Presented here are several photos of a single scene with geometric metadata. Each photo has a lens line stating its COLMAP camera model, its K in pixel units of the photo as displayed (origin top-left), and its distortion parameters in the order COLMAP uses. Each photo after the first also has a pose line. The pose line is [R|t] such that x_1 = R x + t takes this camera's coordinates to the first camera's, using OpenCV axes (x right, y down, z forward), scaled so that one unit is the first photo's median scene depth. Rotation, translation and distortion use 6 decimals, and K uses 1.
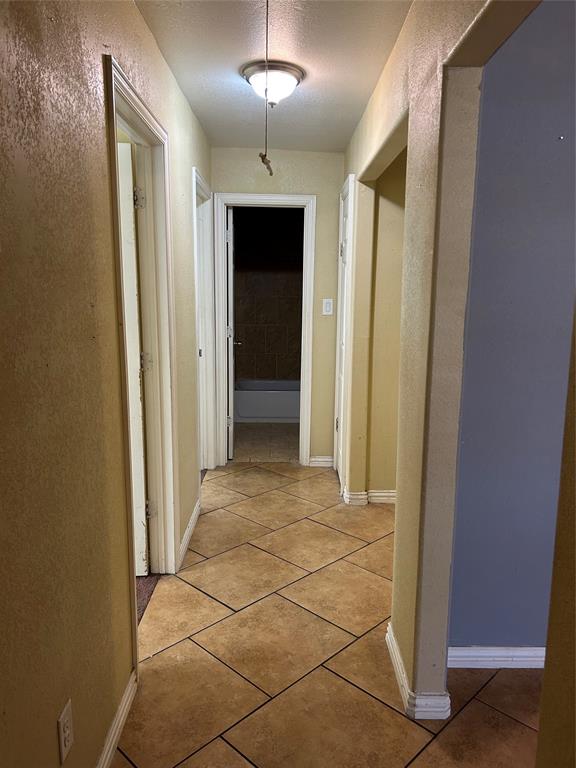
lens RADIAL K [[583.9, 0, 288.0], [0, 583.9, 384.3], [0, 0, 1]] dist [0.004728, -0.002358]
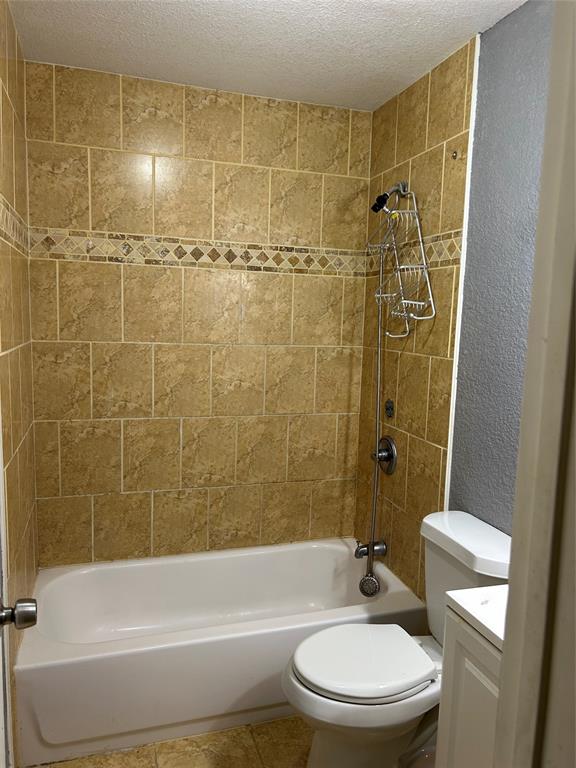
lens RADIAL K [[583.9, 0, 288.3], [0, 583.9, 384.1], [0, 0, 1]] dist [0.004728, -0.002358]
pose [[0.956335, -0.015816, 0.291845, -0.045305], [0.029191, 0.998711, -0.041533, -0.104714], [-0.290812, 0.048239, 0.955563, 0.604665]]
